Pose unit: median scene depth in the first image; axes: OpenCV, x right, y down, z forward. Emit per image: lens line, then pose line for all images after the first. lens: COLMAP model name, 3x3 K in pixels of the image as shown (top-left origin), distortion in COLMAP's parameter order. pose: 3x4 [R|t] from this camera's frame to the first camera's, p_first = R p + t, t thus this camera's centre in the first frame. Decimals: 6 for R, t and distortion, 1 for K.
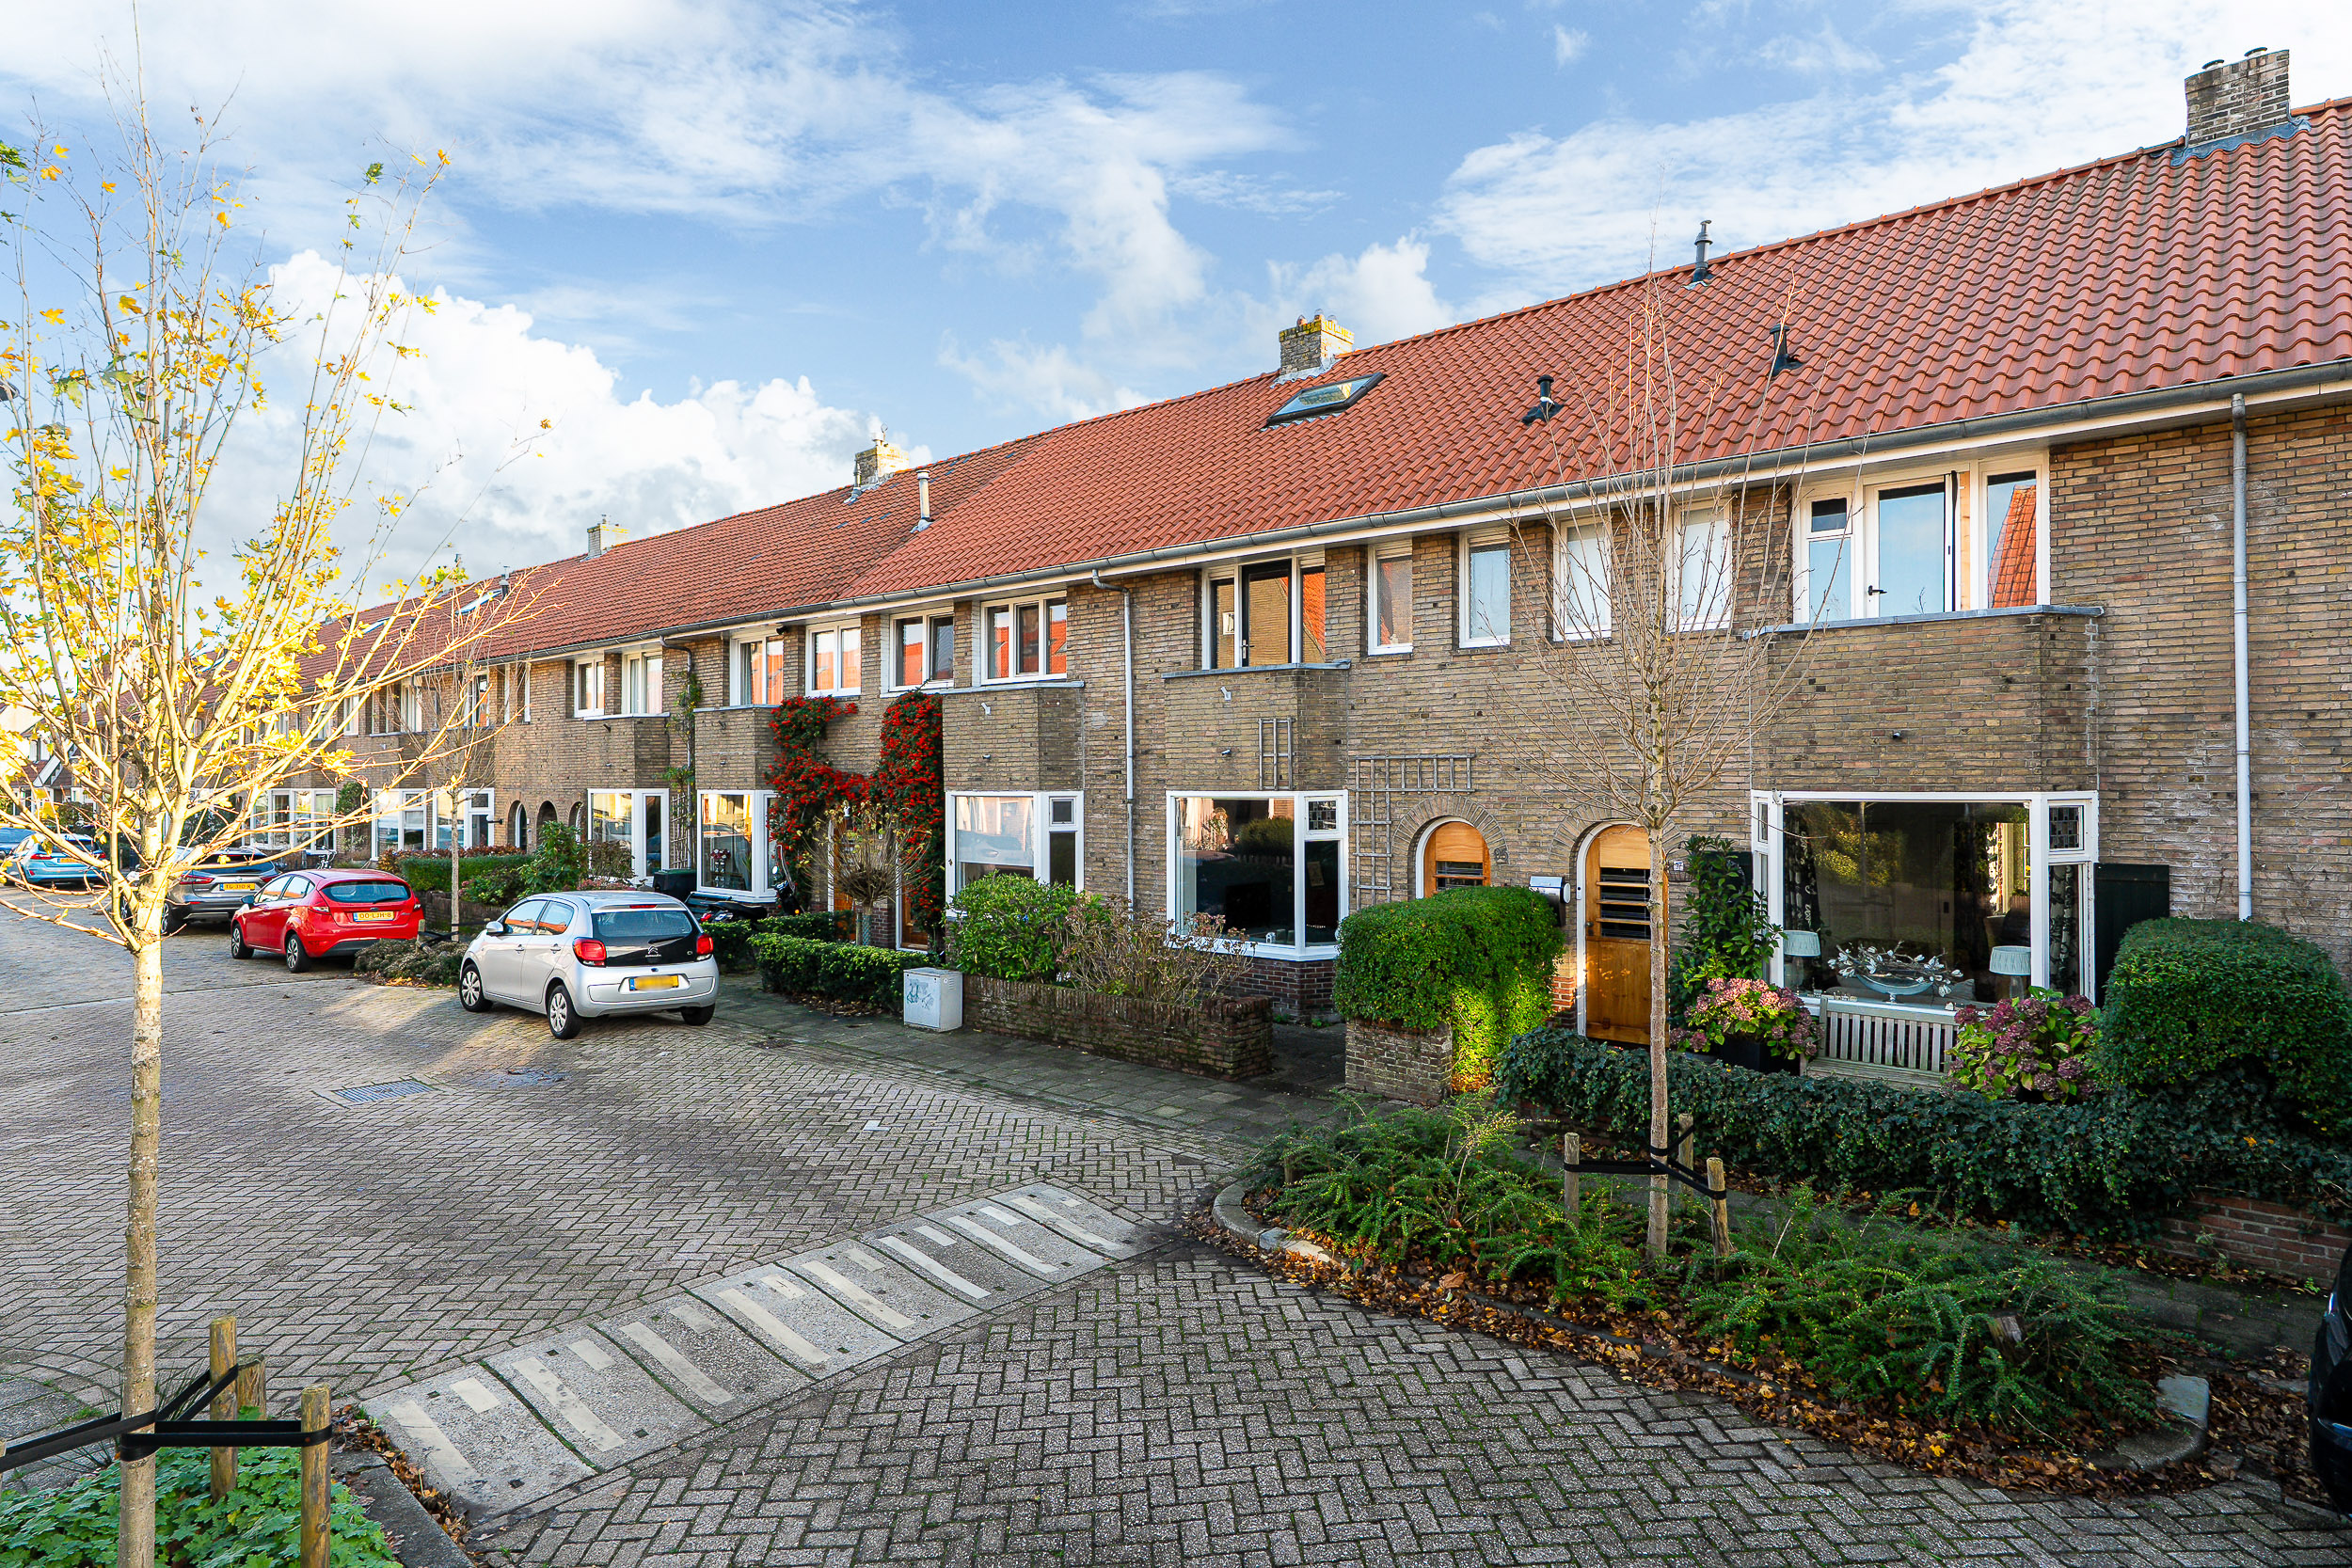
lens RADIAL K [[1301.4, 0, 1176.0], [0, 1301.4, 784.0], [0, 0, 1]] dist [0.000330, -0.000469]
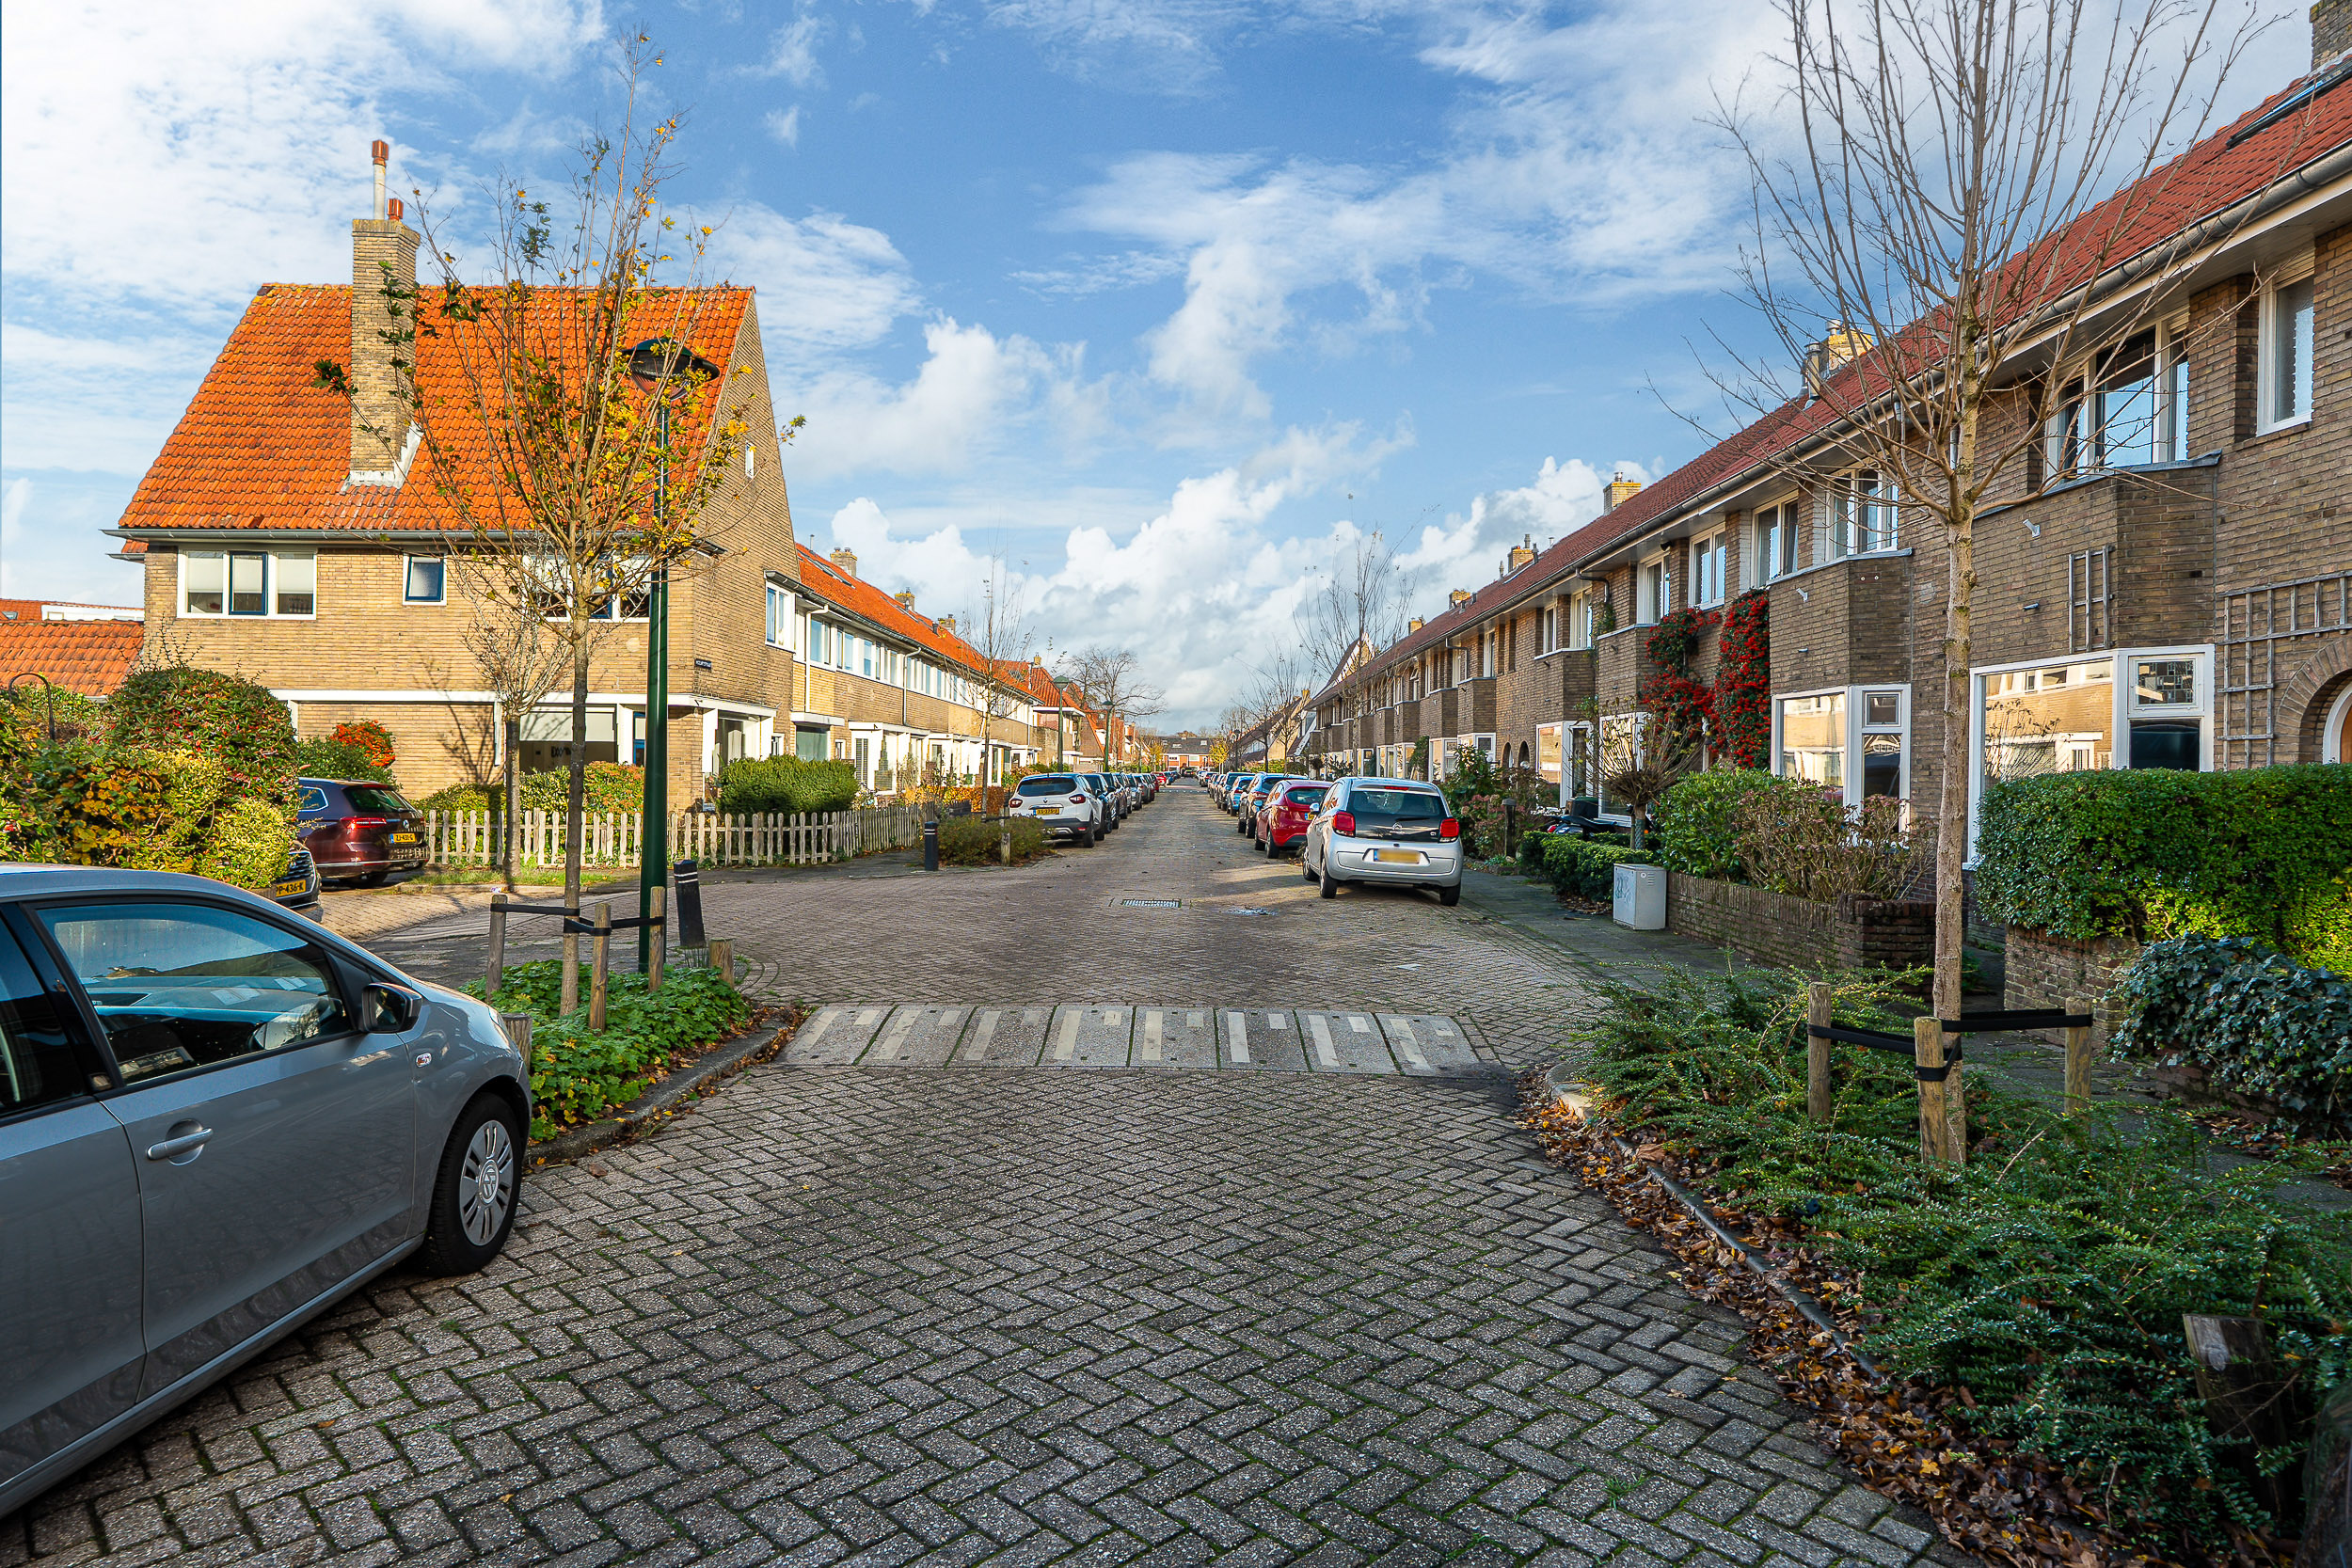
lens RADIAL K [[1320.4, 0, 1176.0], [0, 1320.4, 784.0], [0, 0, 1]] dist [0.001047, 0.001907]
pose [[0.638069, 0.020349, -0.769710, 0.327069], [-0.022278, 0.999720, 0.007962, 0.086357], [0.769657, 0.012067, 0.638344, 0.149603]]
